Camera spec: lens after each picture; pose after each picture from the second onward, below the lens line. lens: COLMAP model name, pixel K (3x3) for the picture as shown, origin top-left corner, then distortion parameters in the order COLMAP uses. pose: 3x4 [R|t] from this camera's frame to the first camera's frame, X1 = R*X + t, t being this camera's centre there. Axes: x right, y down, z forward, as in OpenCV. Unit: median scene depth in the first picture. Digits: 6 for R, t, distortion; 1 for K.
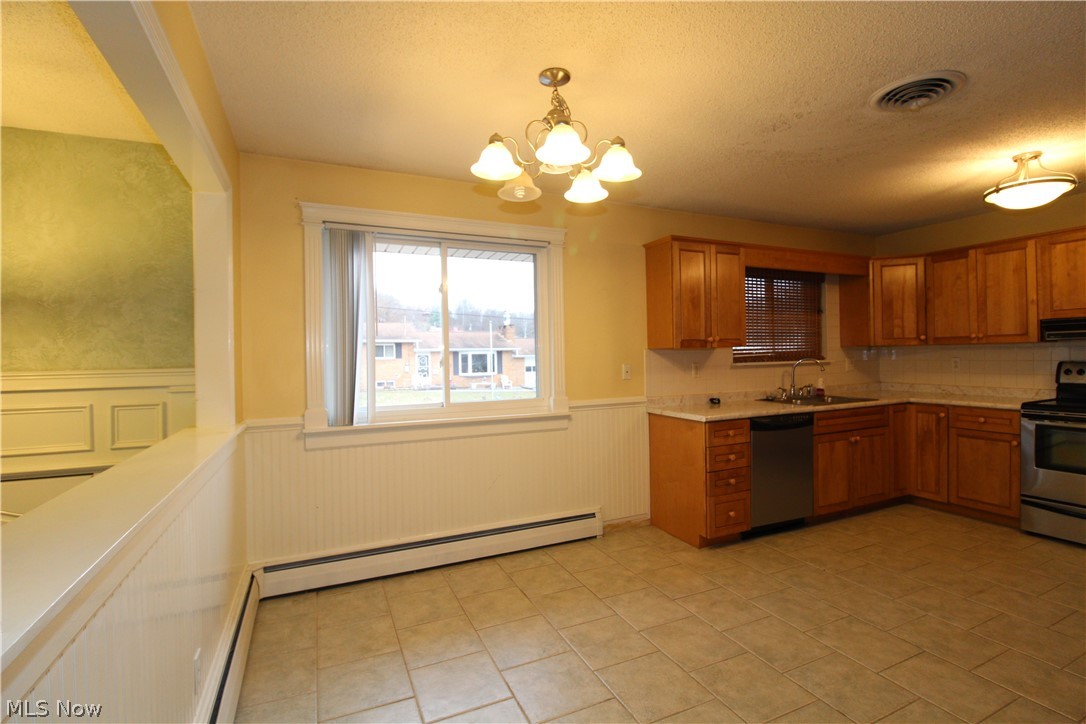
lens RADIAL K [[501.8, 0, 545.4], [0, 501.8, 356.3], [0, 0, 1]] dist [-0.007017, -0.008756]
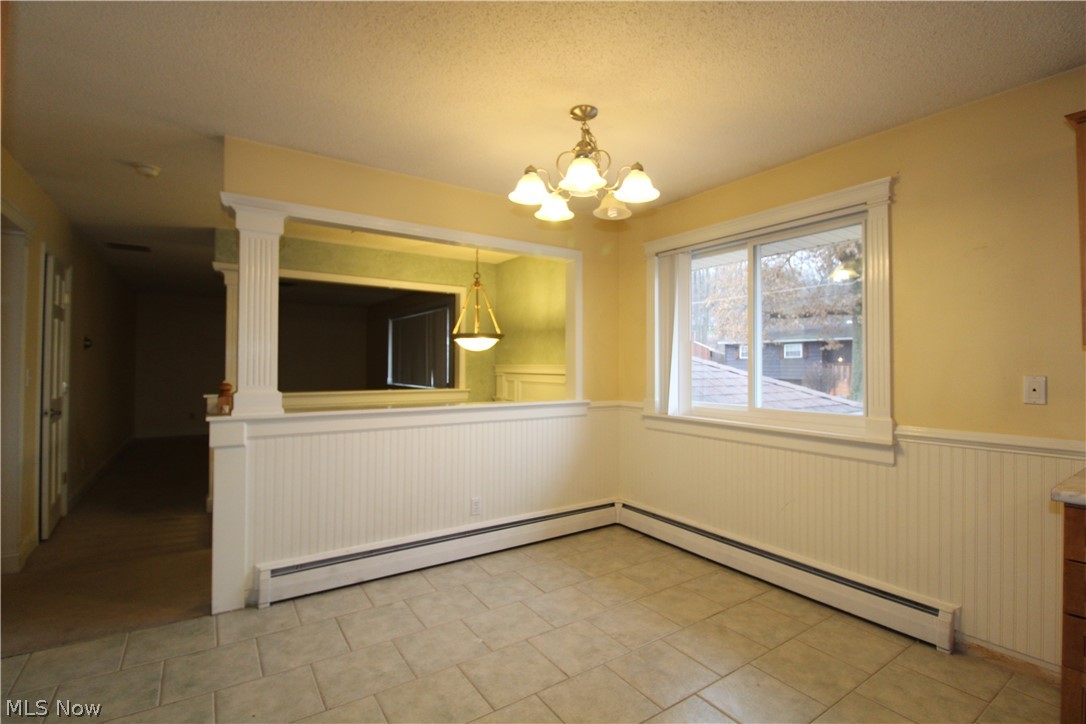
lens RADIAL K [[501.8, 0, 541.7], [0, 501.8, 356.2], [0, 0, 1]] dist [-0.007017, -0.008756]
pose [[0.156684, 0.004225, -0.987640, 0.686818], [-0.003924, 0.999986, 0.003655, -0.006332], [0.987641, 0.003302, 0.156698, 0.445092]]
